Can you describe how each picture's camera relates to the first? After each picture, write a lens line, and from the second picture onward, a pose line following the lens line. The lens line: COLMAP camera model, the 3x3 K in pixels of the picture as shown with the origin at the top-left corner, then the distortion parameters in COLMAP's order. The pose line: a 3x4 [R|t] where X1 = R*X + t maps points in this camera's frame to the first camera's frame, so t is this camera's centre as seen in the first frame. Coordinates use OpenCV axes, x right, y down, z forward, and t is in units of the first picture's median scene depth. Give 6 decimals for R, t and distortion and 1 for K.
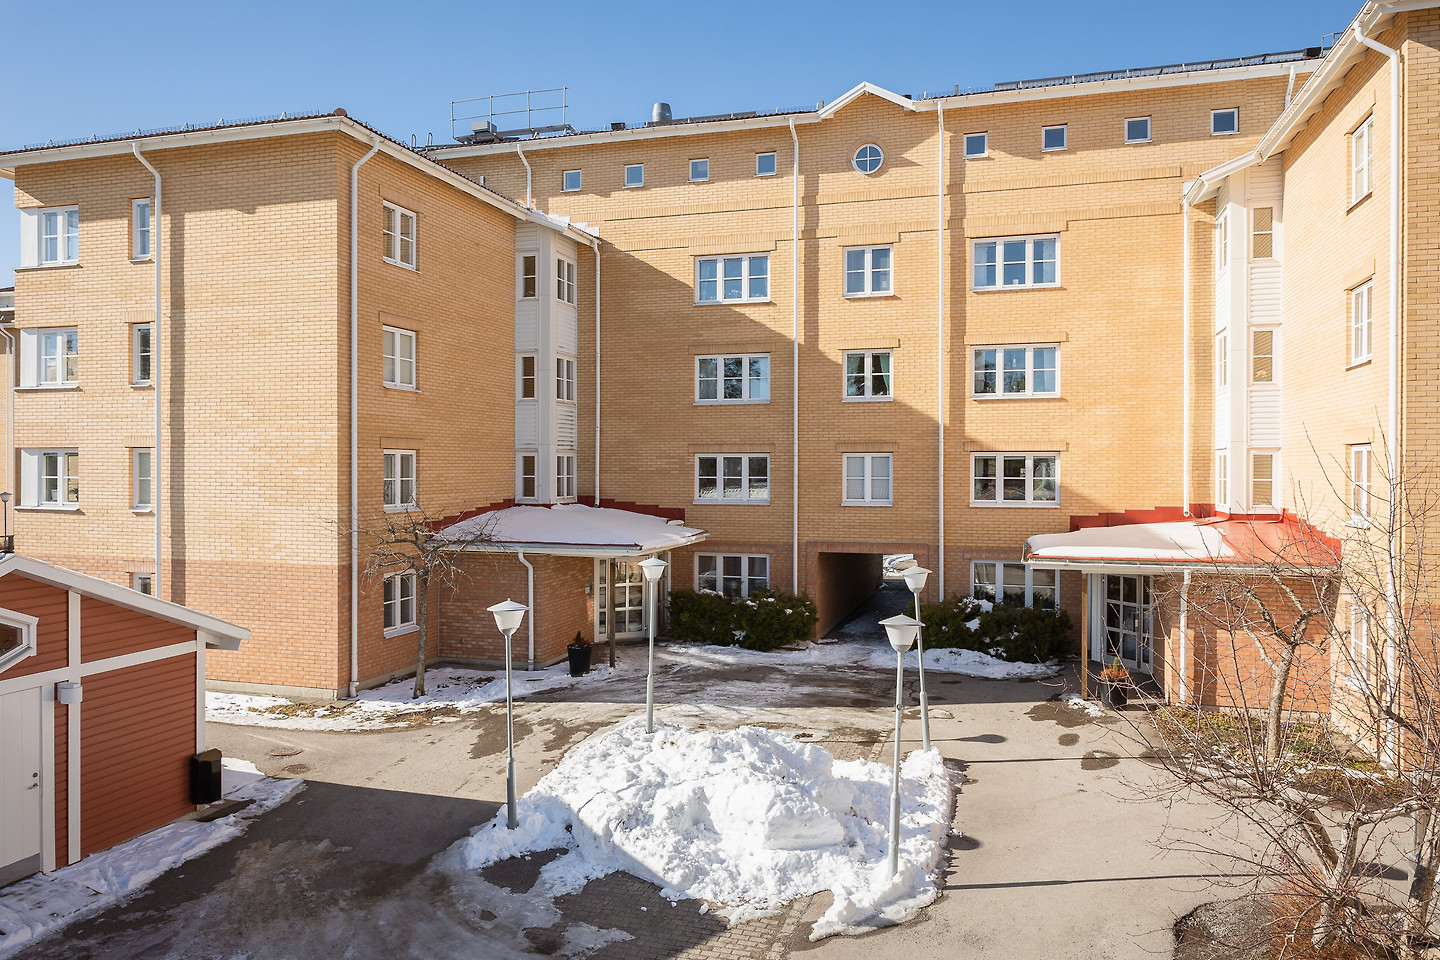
lens RADIAL K [[979.2, 0, 726.3], [0, 979.2, 488.7], [0, 0, 1]] dist [0.004286, -0.001506]
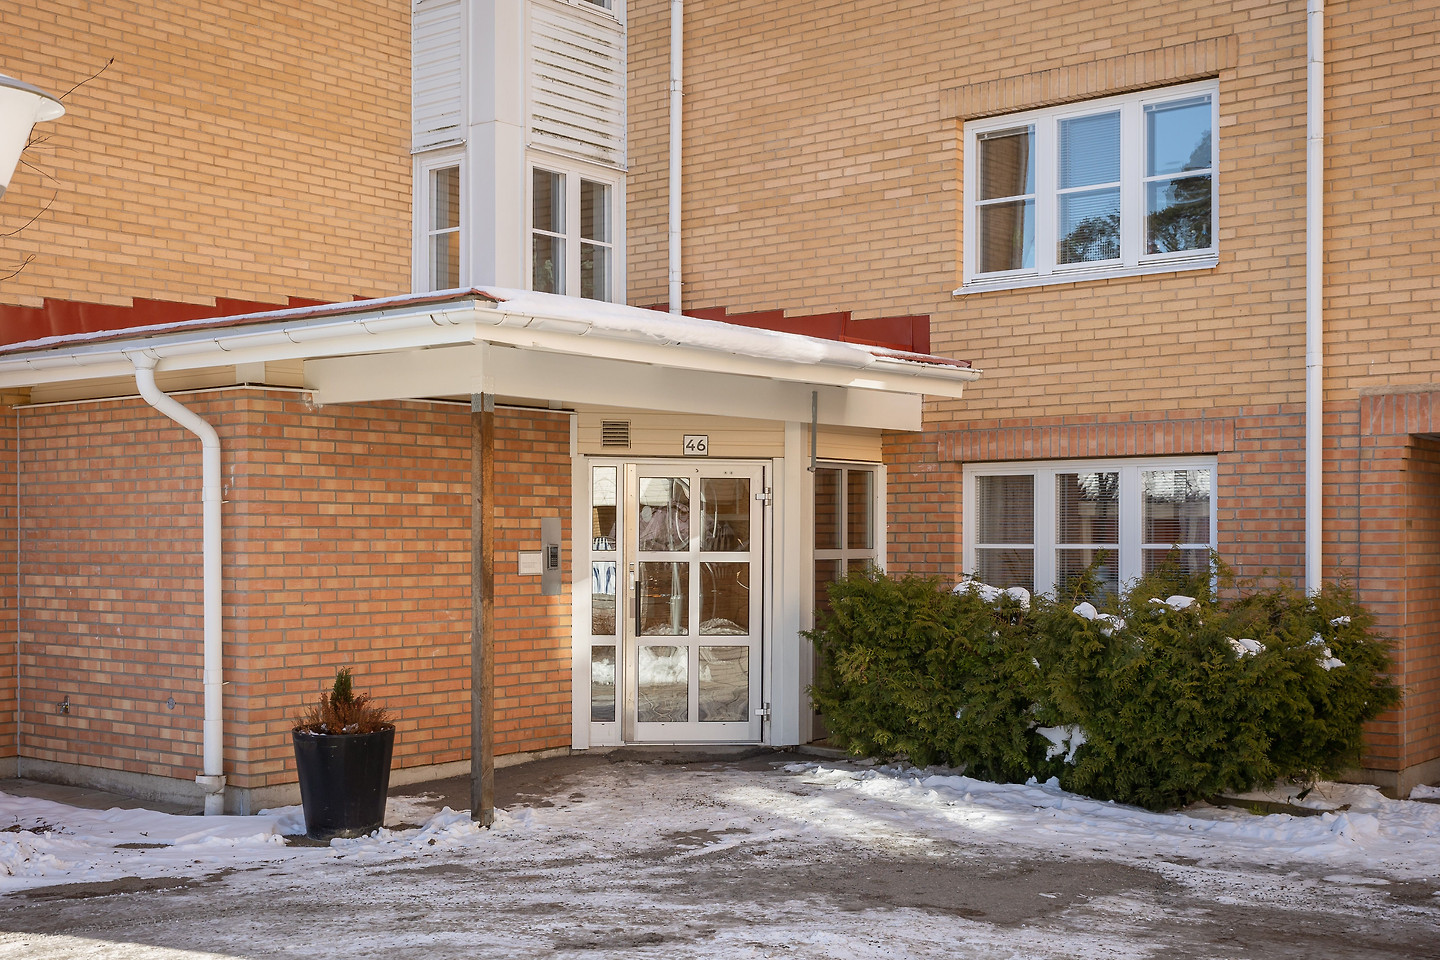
lens RADIAL K [[1751.7, 0, 720.5], [0, 1751.7, 542.7], [0, 0, 1]] dist [0.014604, 0.030141]
pose [[0.926948, -0.001012, -0.375187, 0.103228], [-0.005156, 0.999868, -0.015437, 0.104170], [0.375153, 0.016244, 0.926820, 0.535180]]
